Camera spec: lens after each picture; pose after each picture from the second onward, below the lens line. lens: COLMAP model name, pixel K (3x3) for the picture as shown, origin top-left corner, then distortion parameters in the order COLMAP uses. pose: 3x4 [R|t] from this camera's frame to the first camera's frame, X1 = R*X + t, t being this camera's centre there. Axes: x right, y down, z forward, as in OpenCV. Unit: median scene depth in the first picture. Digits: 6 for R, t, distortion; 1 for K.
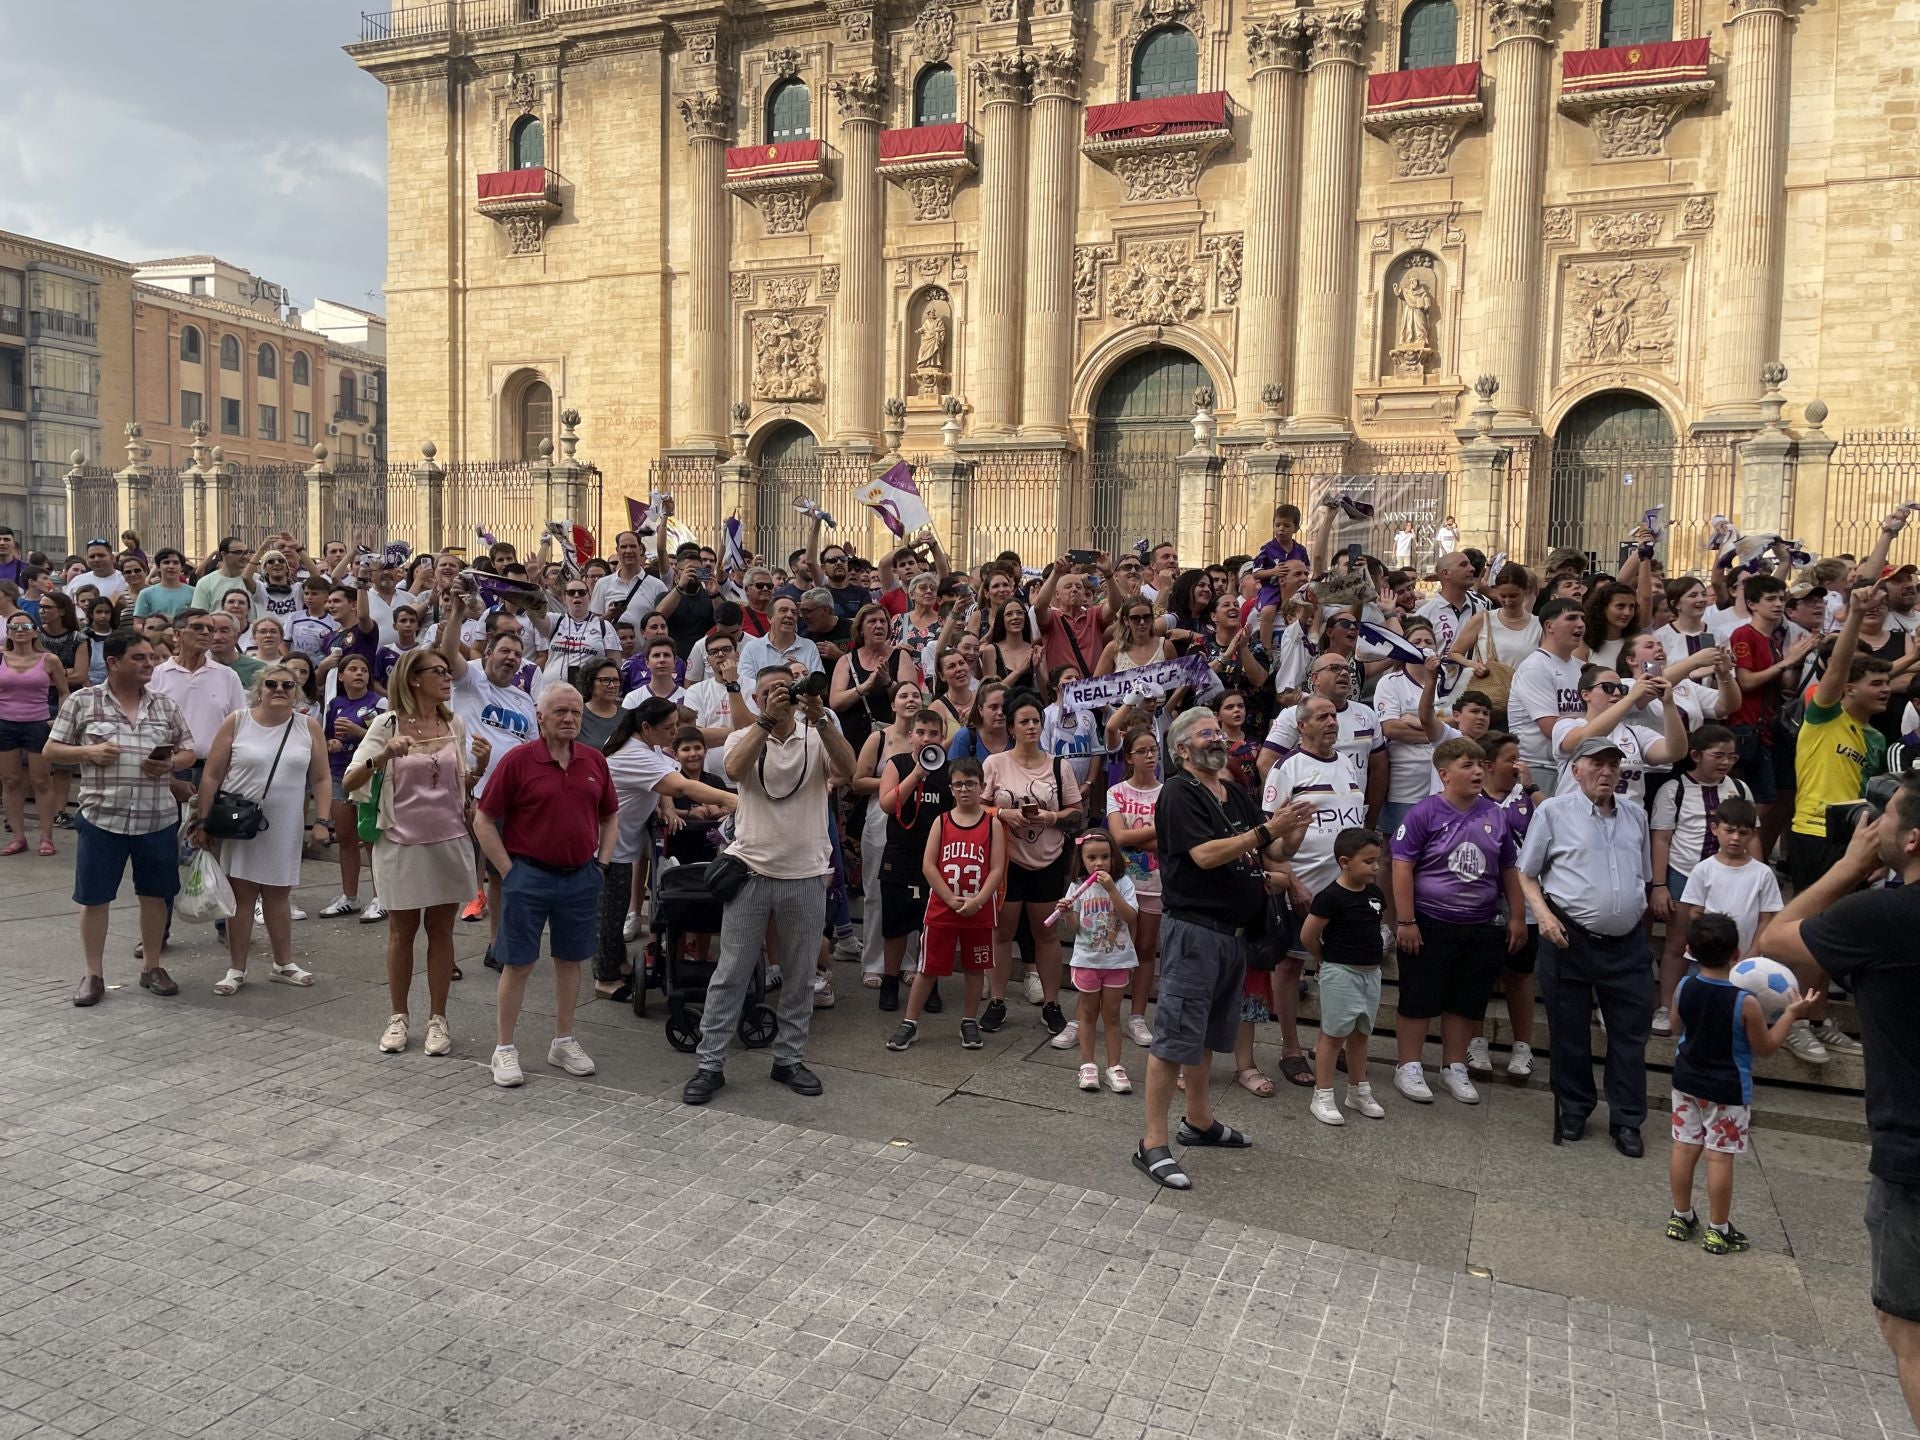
lens RADIAL K [[1444.6, 0, 971.4], [0, 1444.6, 703.1], [0, 0, 1]] dist [0.100063, -0.132463]
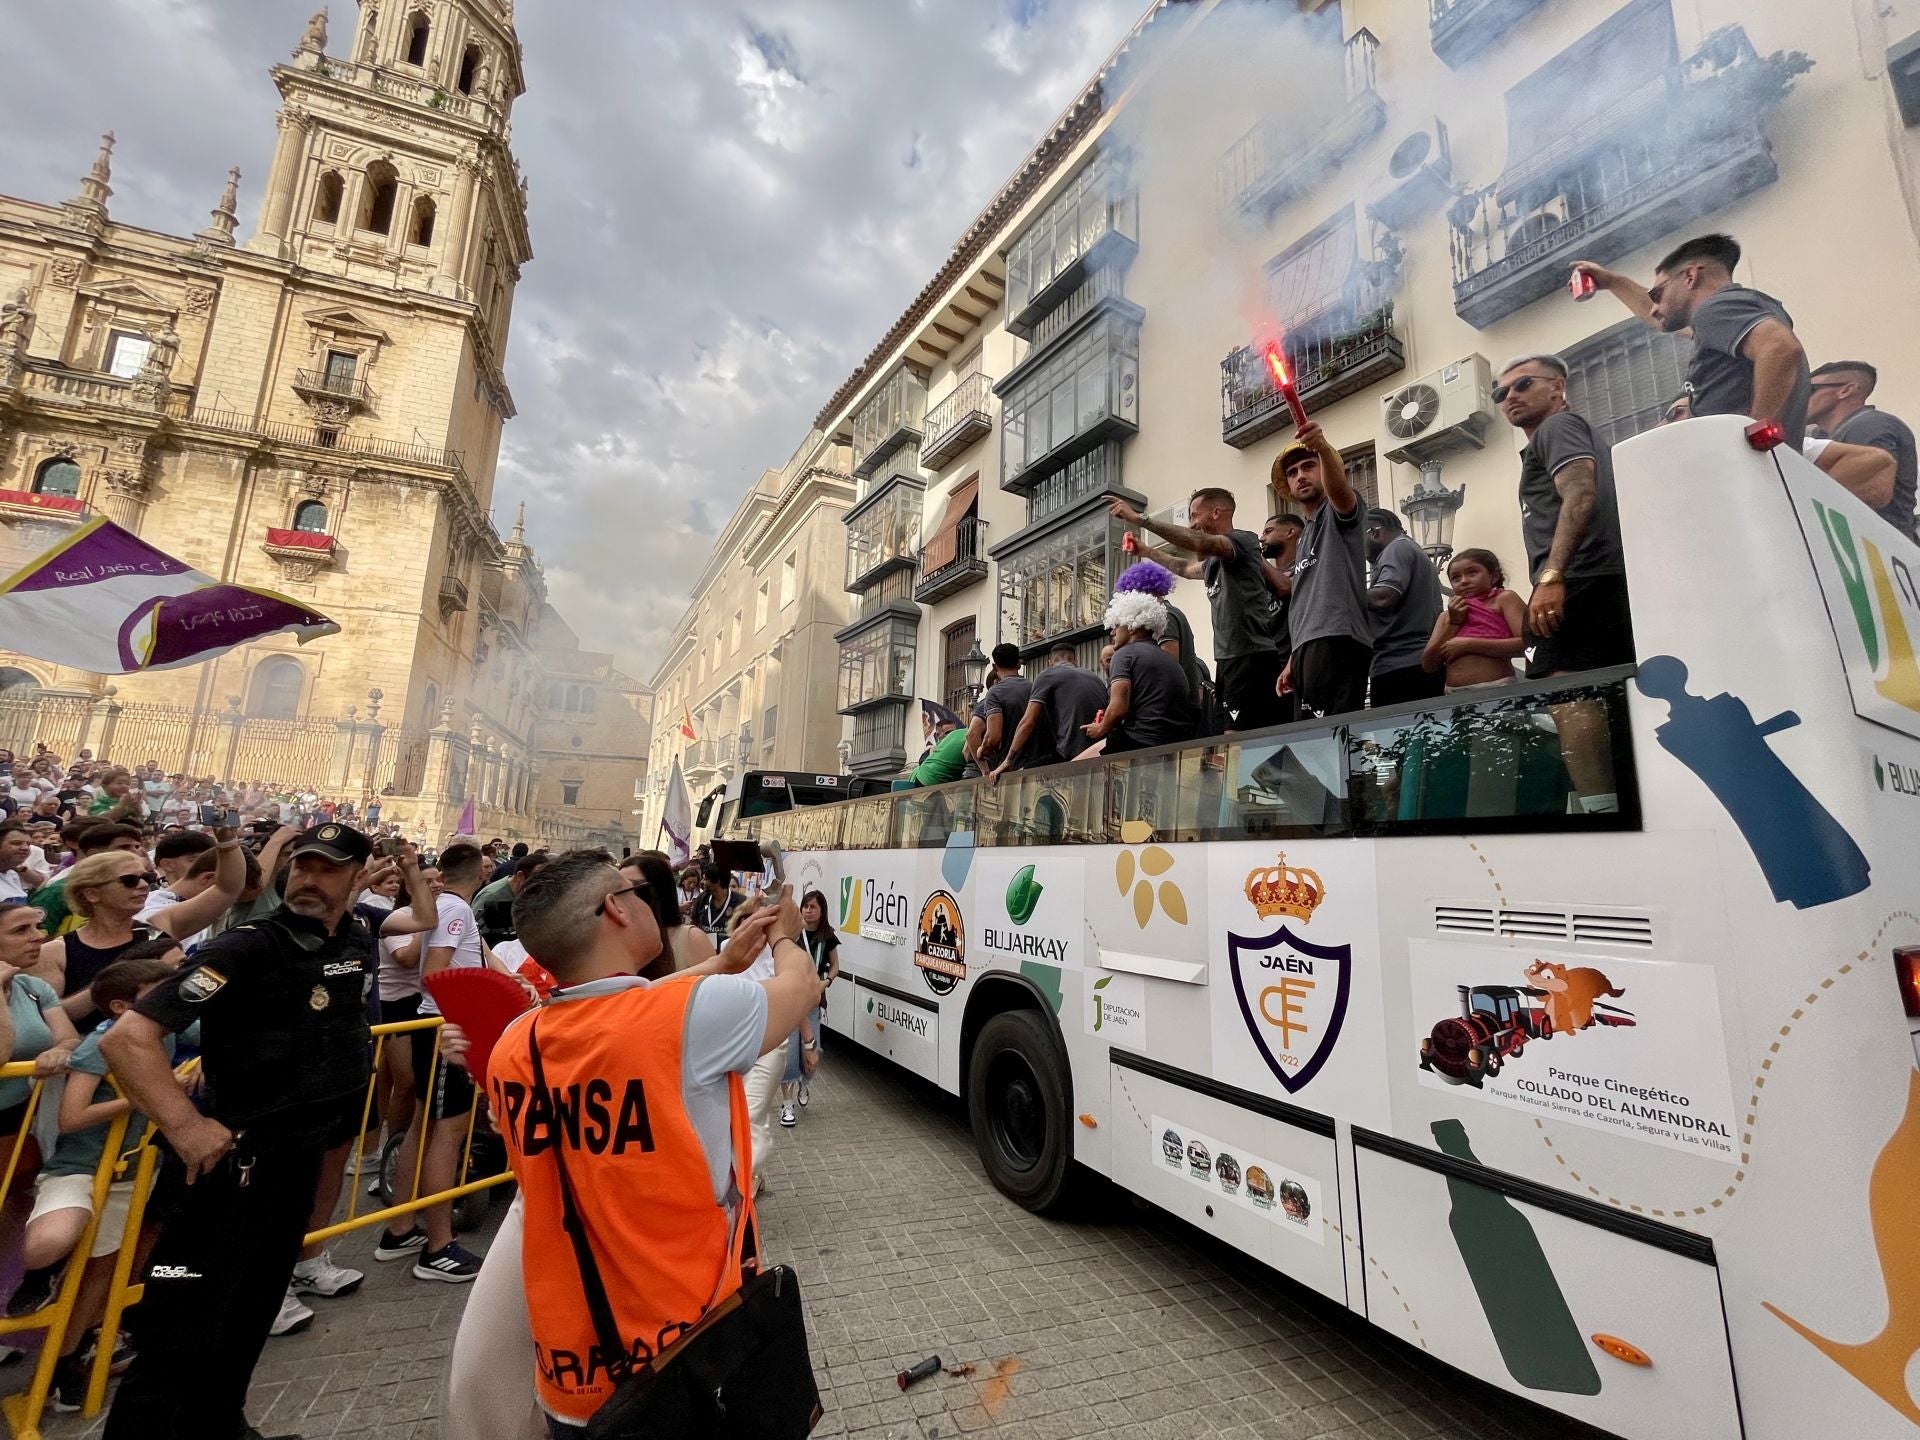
lens RADIAL K [[780.1, 0, 963.1], [0, 780.1, 720.2], [0, 0, 1]] dist [0.000554, -0.000504]
pose [[0.740532, 0.116756, 0.661801, 0.647034], [0.025353, 0.979237, -0.201128, 0.070260], [-0.671543, 0.165720, 0.722196, -0.454507]]
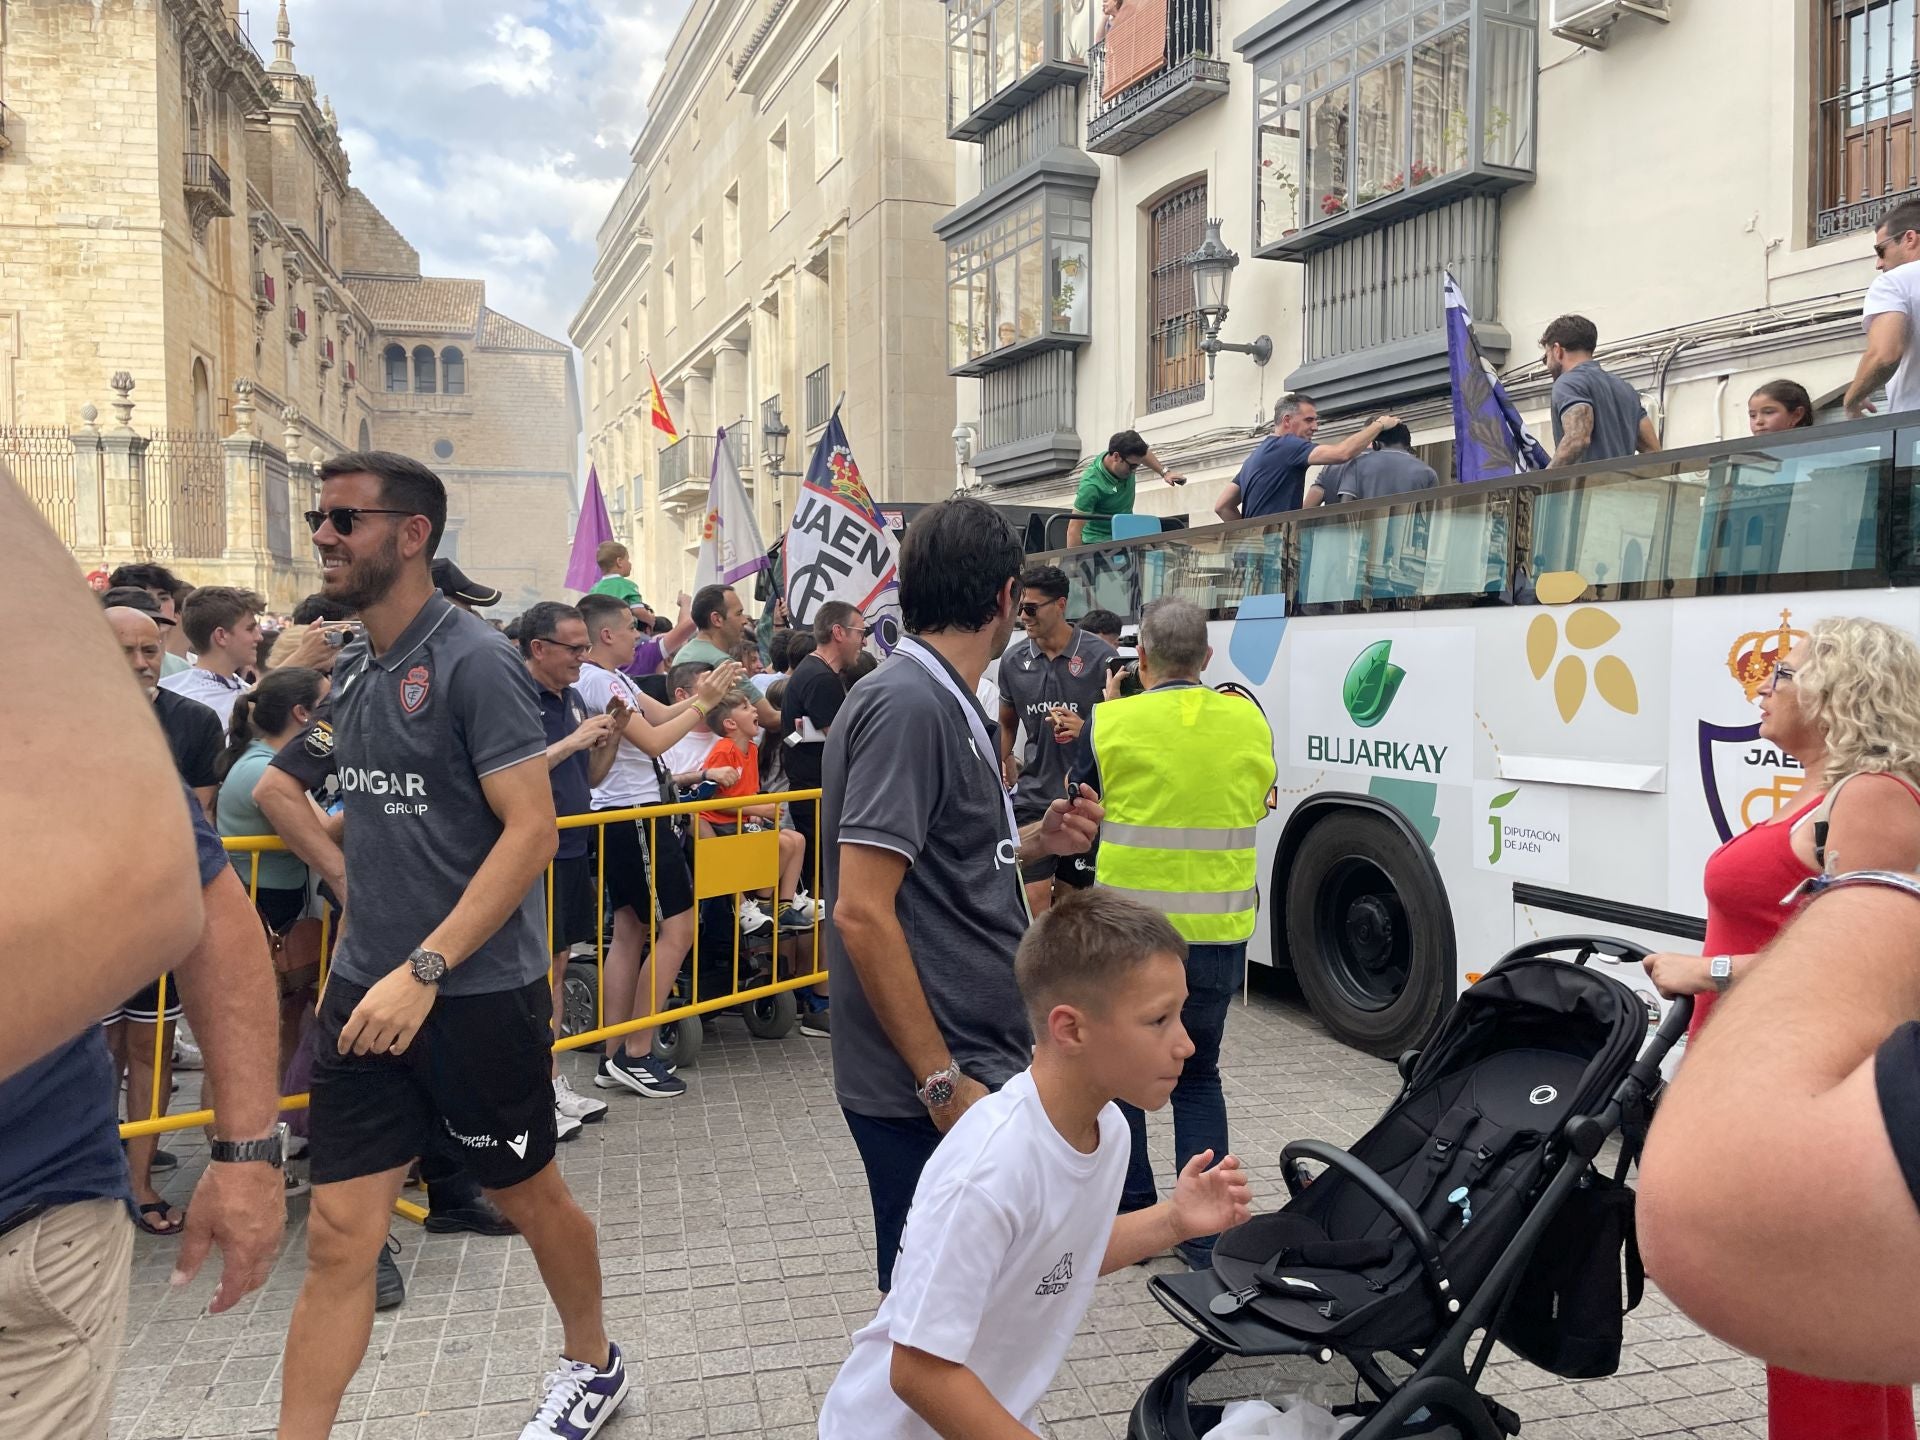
lens RADIAL K [[1465.4, 0, 957.0], [0, 1465.4, 703.1], [0, 0, 1]] dist [0.089364, -0.117588]
pose [[0.818367, -0.055349, 0.572024, 0.614376], [0.058786, 0.998193, 0.012483, 0.074214], [-0.571681, 0.023411, 0.820142, -0.469893]]
